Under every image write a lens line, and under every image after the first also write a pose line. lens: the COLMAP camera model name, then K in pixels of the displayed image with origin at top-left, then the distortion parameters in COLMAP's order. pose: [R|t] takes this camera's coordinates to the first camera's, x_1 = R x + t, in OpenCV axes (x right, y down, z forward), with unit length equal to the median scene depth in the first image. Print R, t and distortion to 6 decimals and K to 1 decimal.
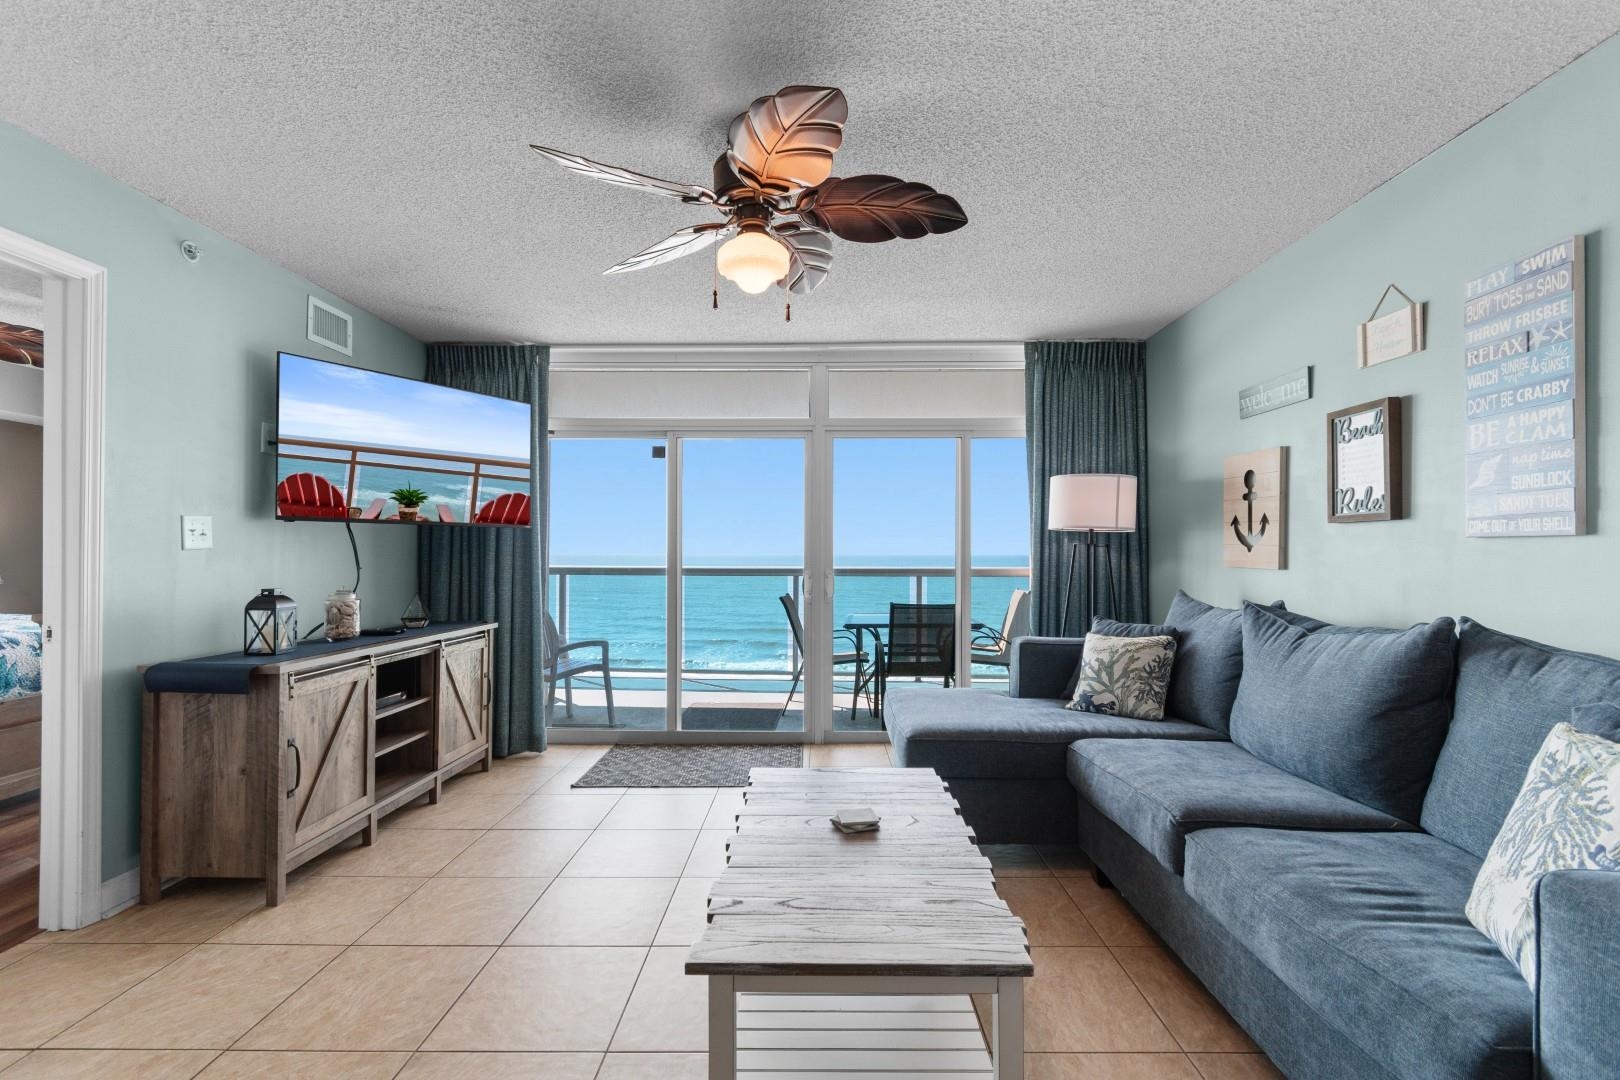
lens RADIAL K [[712.0, 0, 814.1], [0, 712.0, 548.1], [0, 0, 1]] dist [-0.000590, -0.000508]
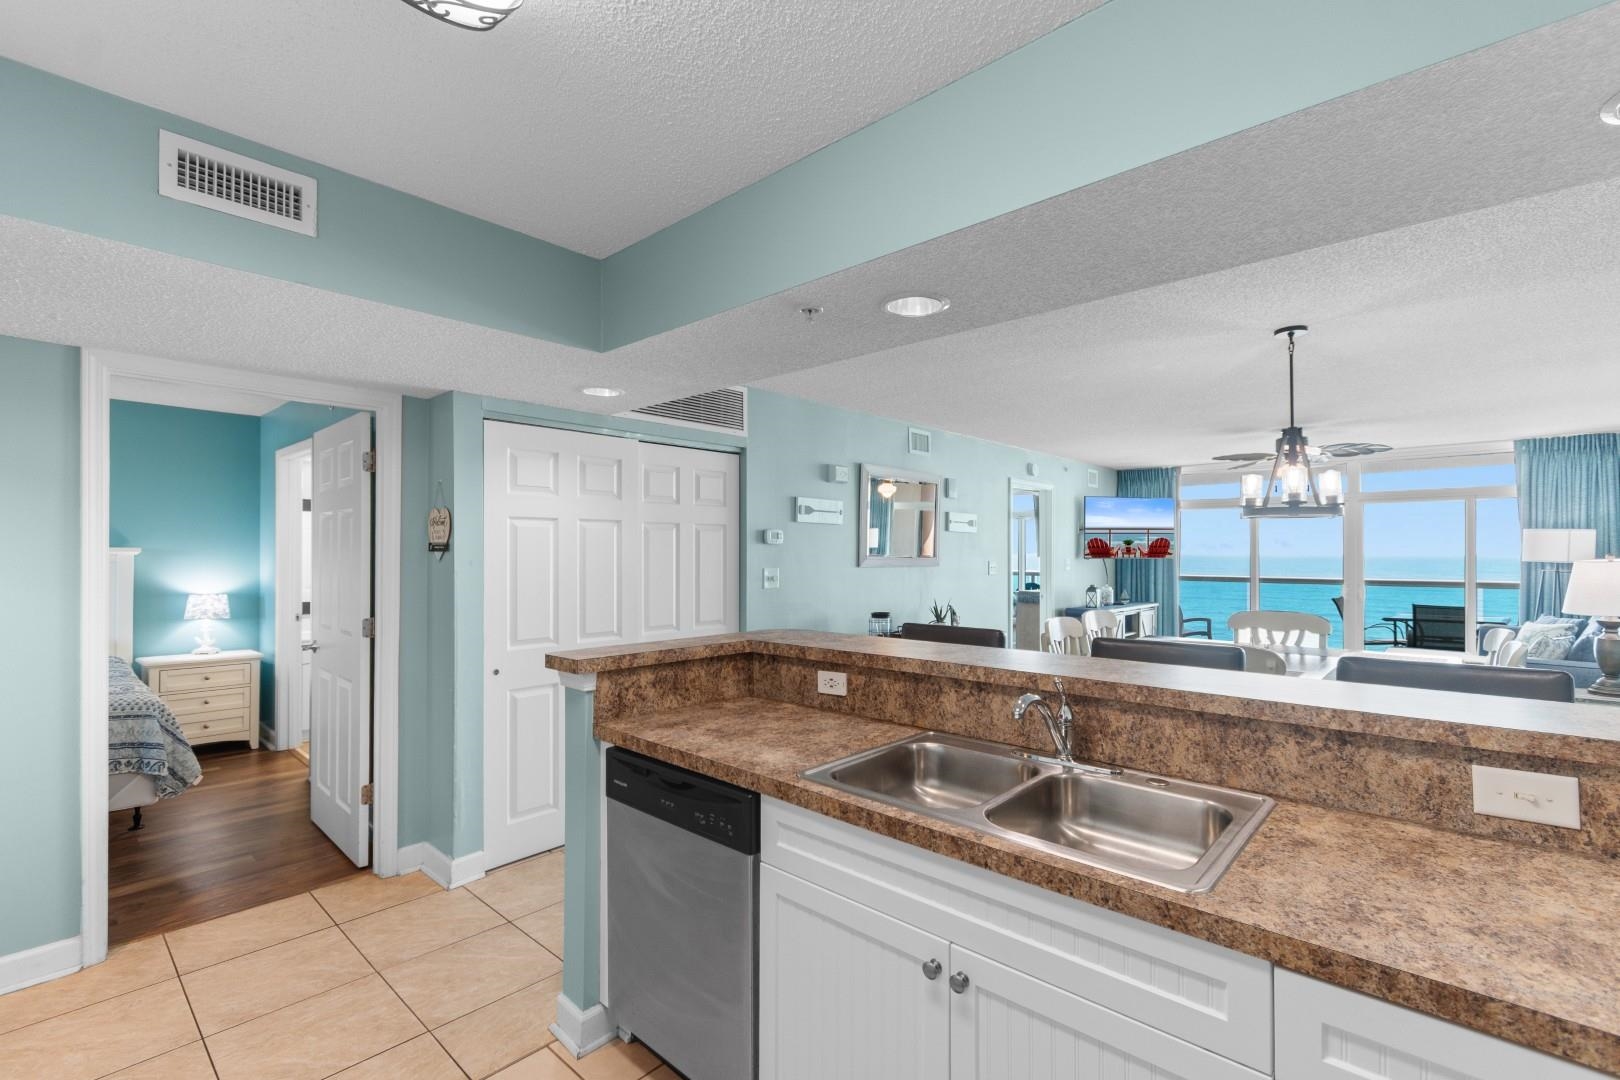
lens RADIAL K [[719.6, 0, 803.1], [0, 719.6, 541.8], [0, 0, 1]] dist [-0.002998, -0.001054]
pose [[0.738008, -0.007936, -0.674745, 0.271264], [0.004423, 0.999966, -0.006922, -0.081739], [0.674777, 0.002124, 0.738018, -1.592456]]
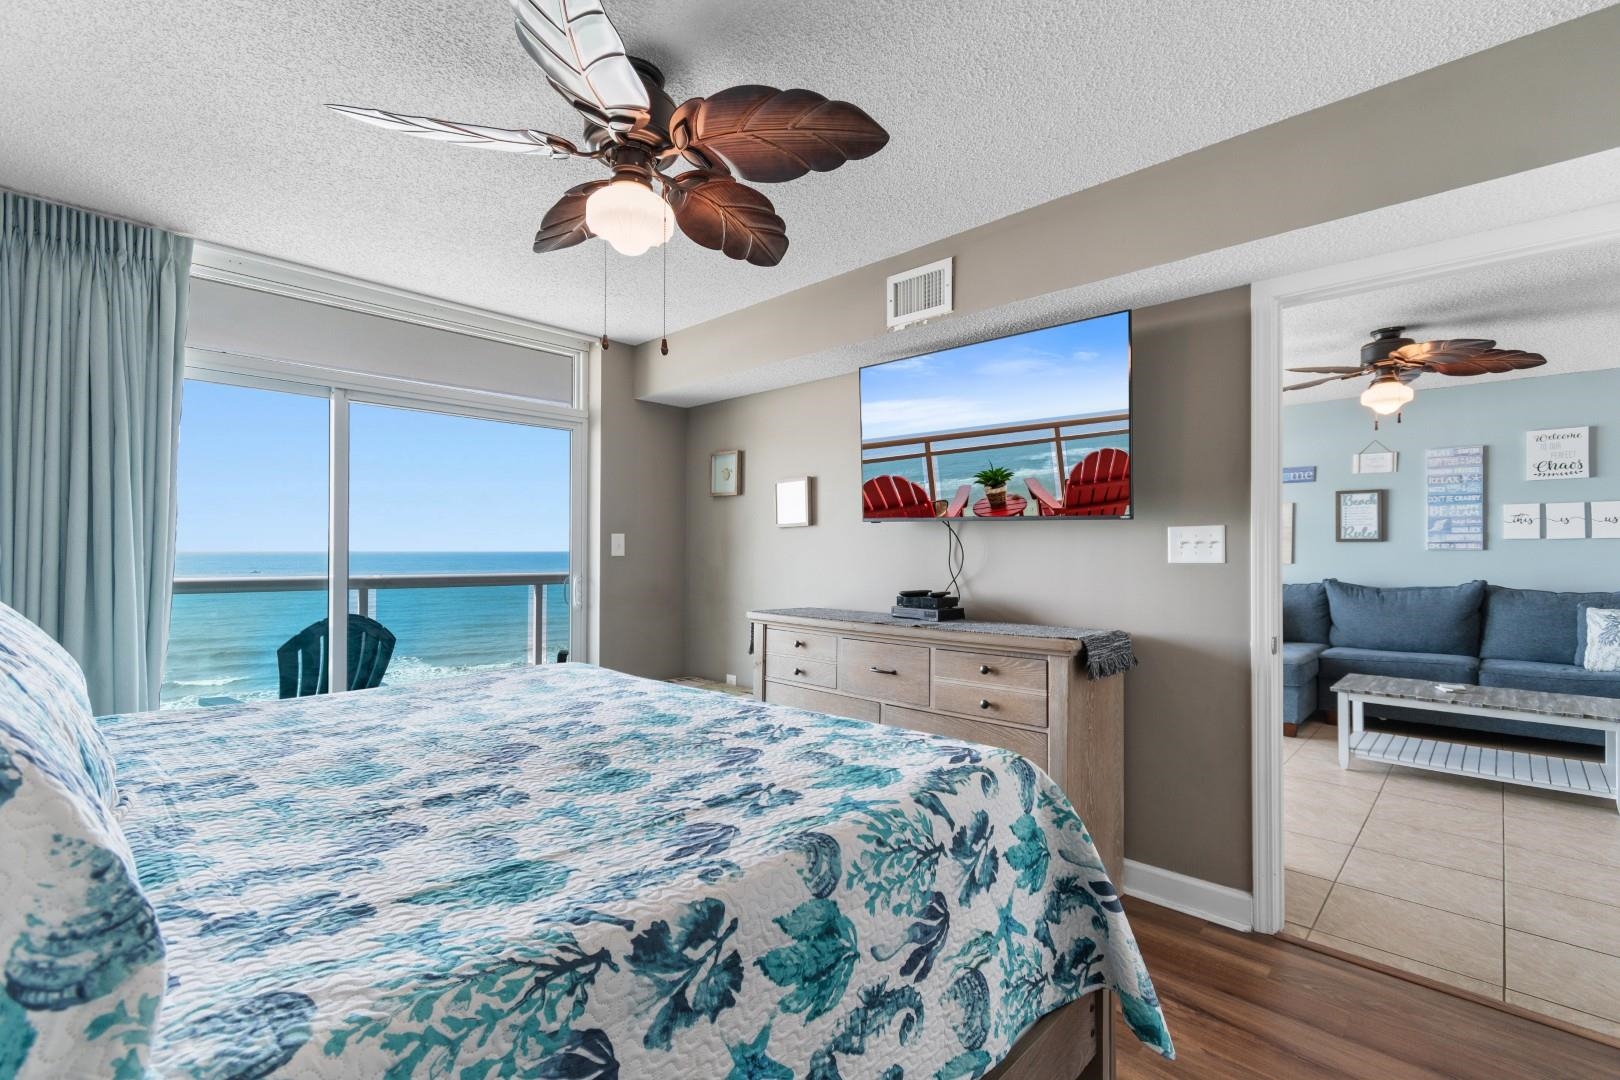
lens RADIAL K [[724.6, 0, 812.0], [0, 724.6, 547.2], [0, 0, 1]] dist [0.001036, -0.000273]
pose [[0.685139, 0.003369, 0.728404, -1.628456], [-0.004316, 0.999991, -0.000565, -0.009647], [-0.728399, -0.002756, 0.685147, 0.539637]]
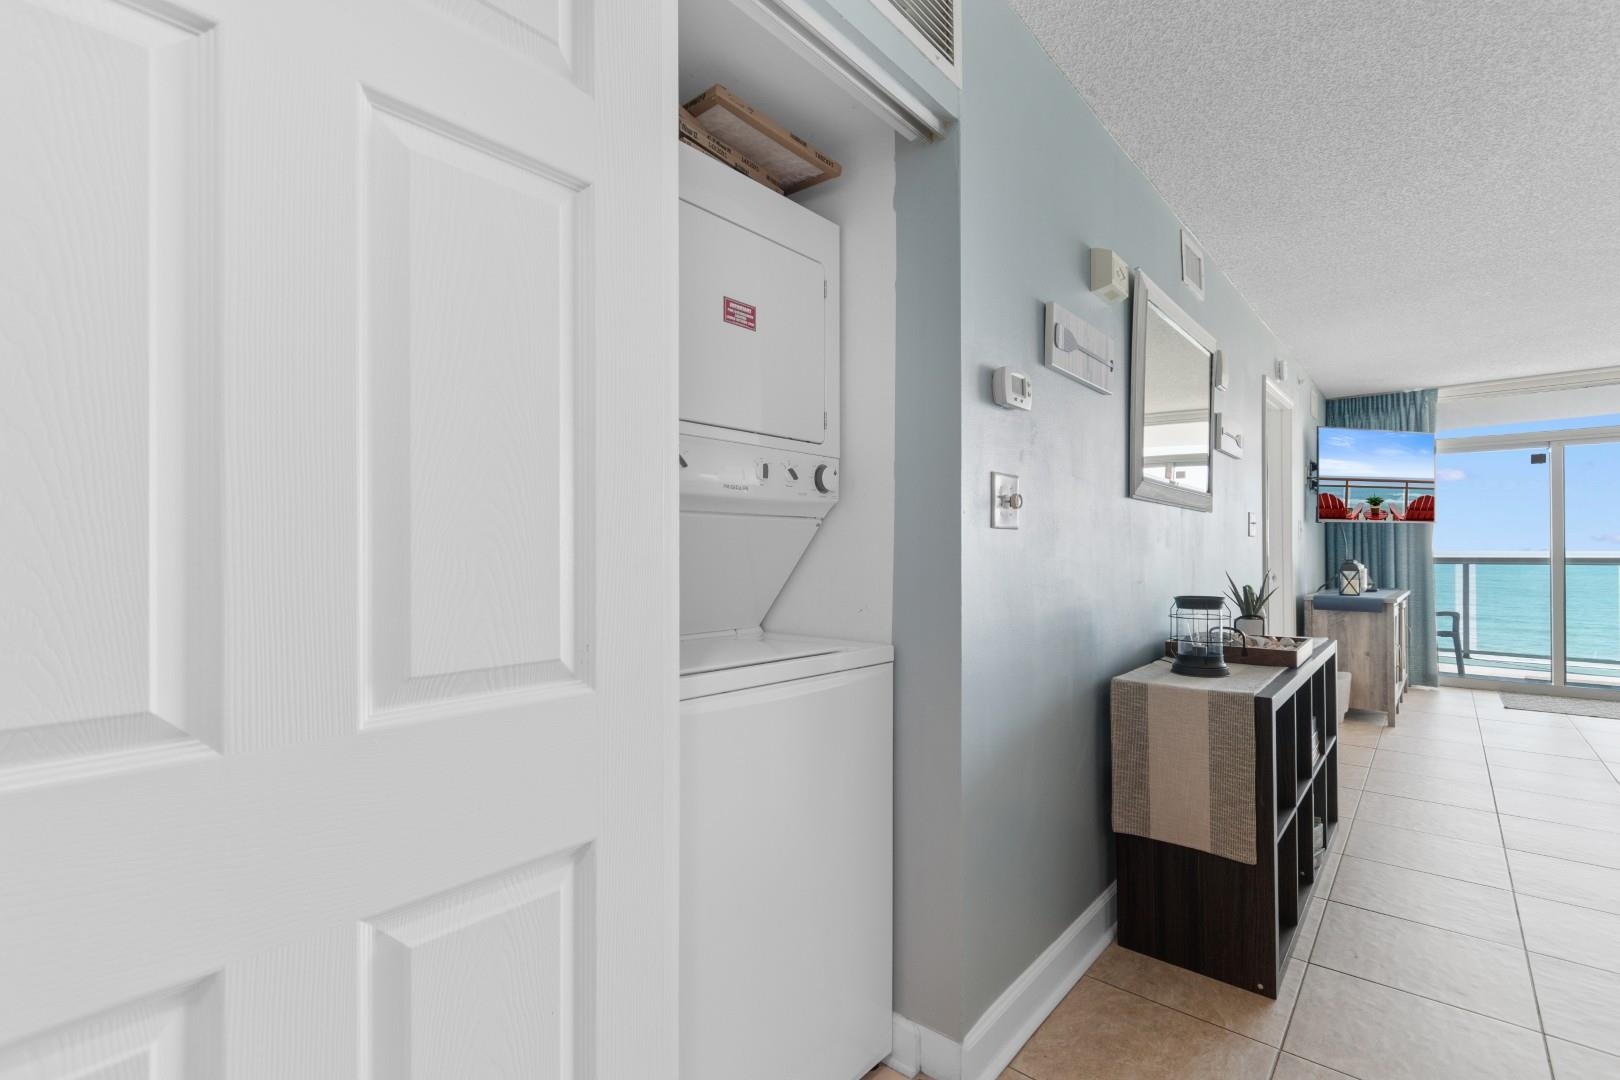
lens RADIAL K [[724.6, 0, 812.0], [0, 724.6, 547.2], [0, 0, 1]] dist [0.001036, -0.000273]
pose [[0.754609, -0.007670, -0.656130, -0.487167], [0.008783, 0.999960, -0.001588, 0.012665], [0.656116, -0.004564, 0.754646, -1.087167]]
